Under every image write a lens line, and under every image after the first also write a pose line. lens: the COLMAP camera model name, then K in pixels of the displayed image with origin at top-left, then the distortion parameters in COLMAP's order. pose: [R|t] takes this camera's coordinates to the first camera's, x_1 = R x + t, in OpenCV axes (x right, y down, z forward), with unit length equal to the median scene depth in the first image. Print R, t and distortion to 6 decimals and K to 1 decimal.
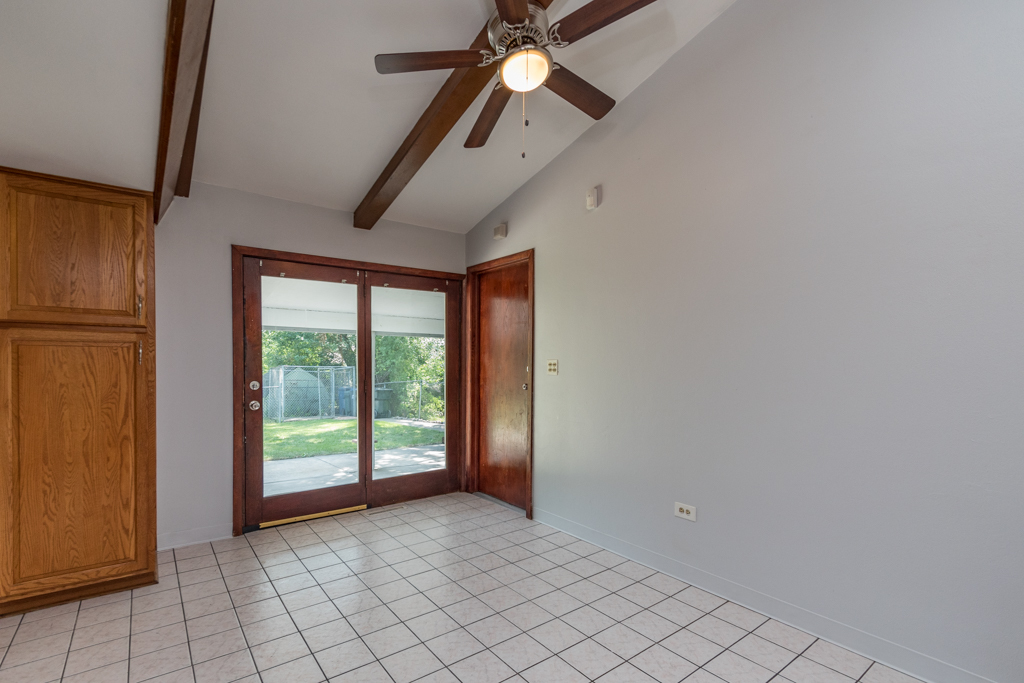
lens RADIAL K [[457.6, 0, 451.7], [0, 457.6, 367.4], [0, 0, 1]] dist [0.003024, -0.002112]
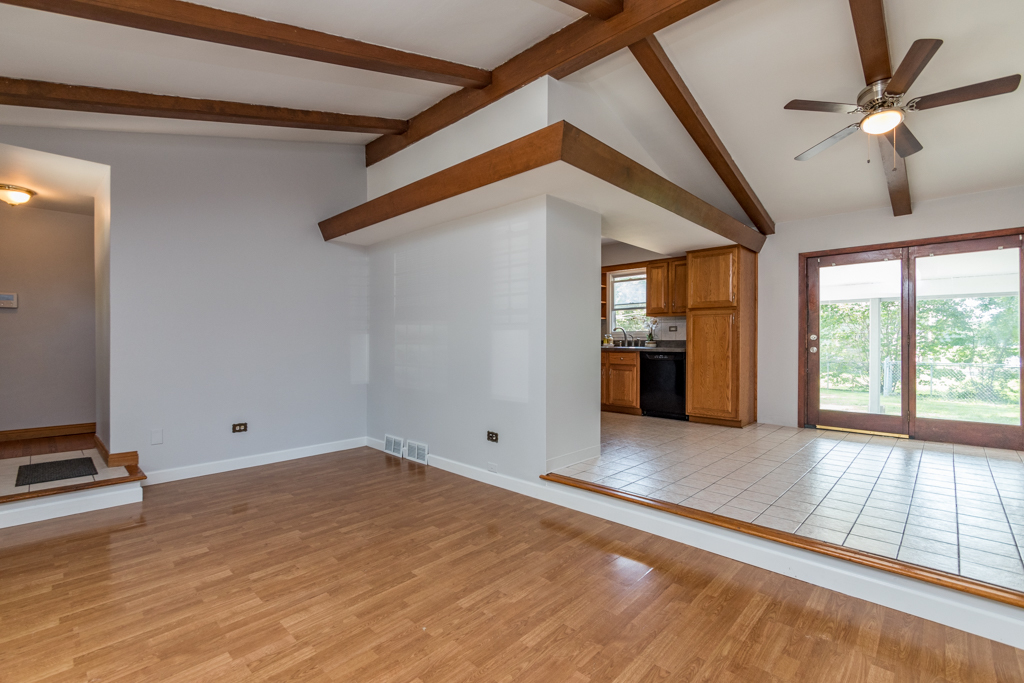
lens RADIAL K [[457.6, 0, 548.7], [0, 457.6, 346.3], [0, 0, 1]] dist [0.003024, -0.002112]
pose [[0.260297, 0.005163, -0.965515, 1.216367], [-0.011925, 0.999927, 0.002132, 0.108292], [0.965455, 0.010959, 0.260339, -0.427352]]
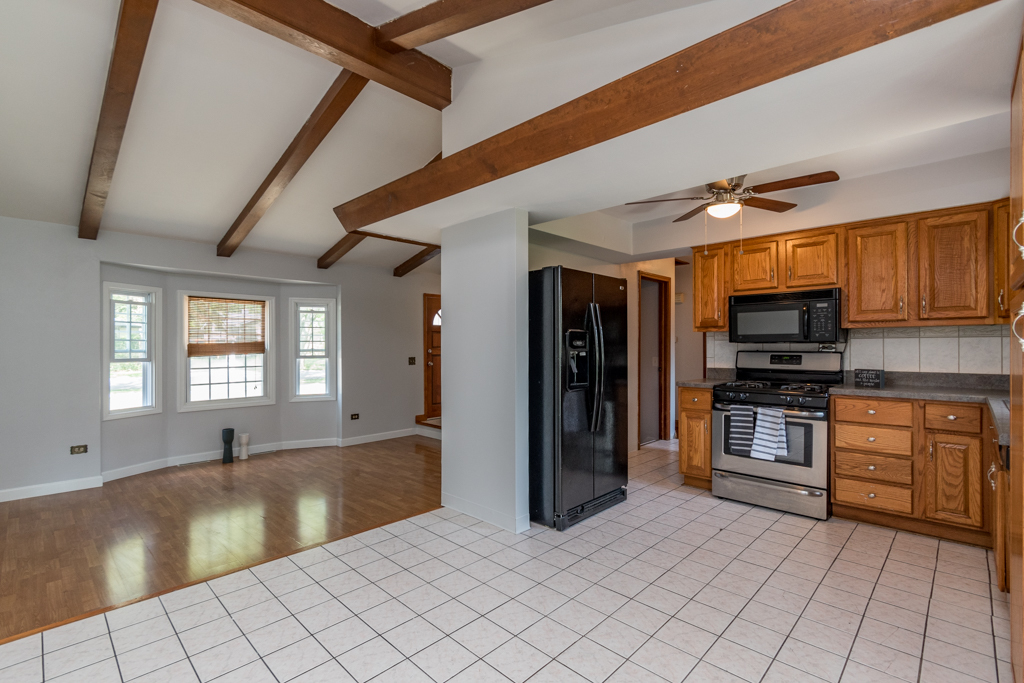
lens RADIAL K [[457.6, 0, 428.6], [0, 457.6, 345.1], [0, 0, 1]] dist [0.003024, -0.002112]
pose [[-0.992467, -0.001771, -0.122496, 0.018923], [-0.003153, 0.999934, 0.011092, -0.015204], [0.122468, 0.011395, -0.992407, 1.419418]]
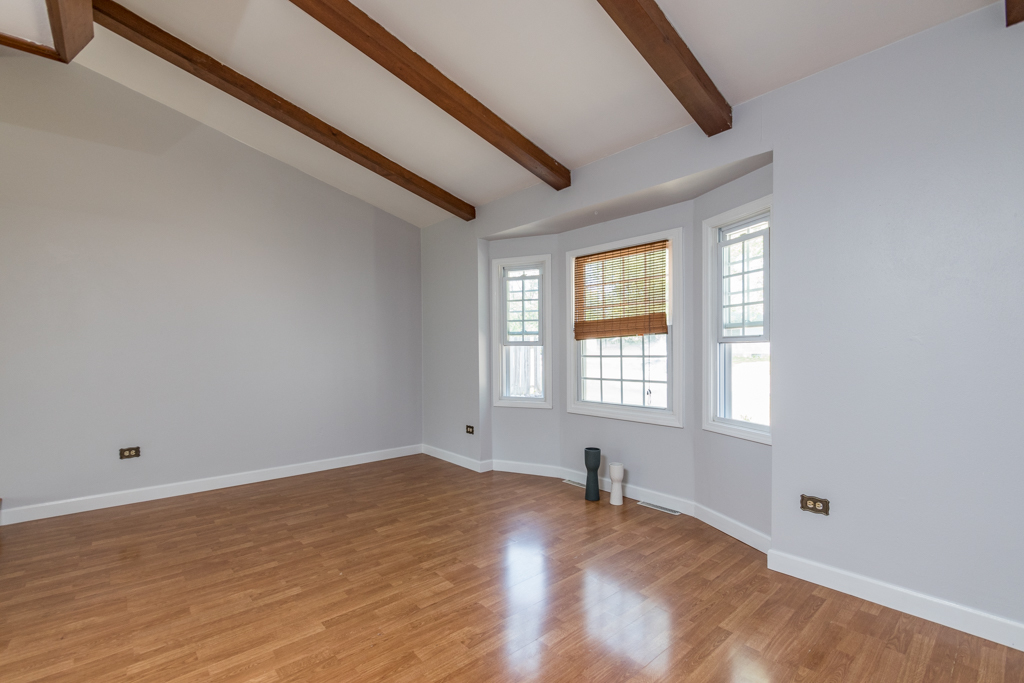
lens RADIAL K [[457.6, 0, 549.3], [0, 457.6, 347.4], [0, 0, 1]] dist [0.003024, -0.002112]
pose [[-0.181437, 0.001231, 0.983402, -0.774216], [0.017214, 0.999850, 0.001924, 0.103990], [-0.983252, 0.017277, -0.181431, -0.716360]]
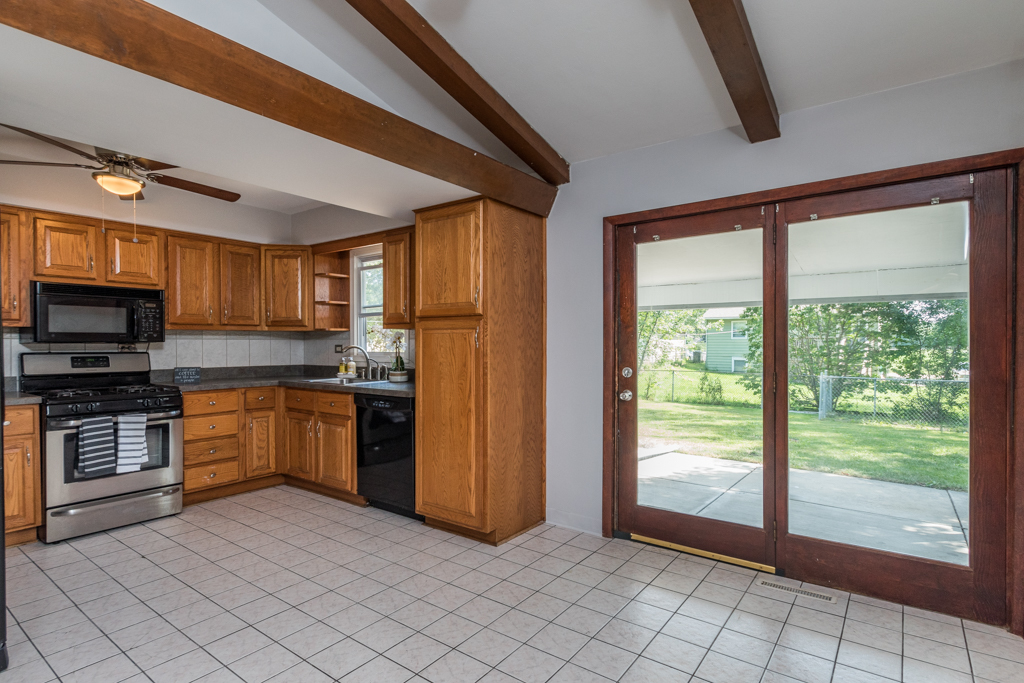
lens RADIAL K [[505.9, 0, 557.1], [0, 505.9, 351.8], [0, 0, 1]] dist [0.016541, -0.005467]
pose [[0.374151, 0.010269, -0.927311, 0.575110], [-0.010330, 0.999923, 0.006906, -0.007126], [0.927310, 0.006996, 0.374228, 0.720165]]
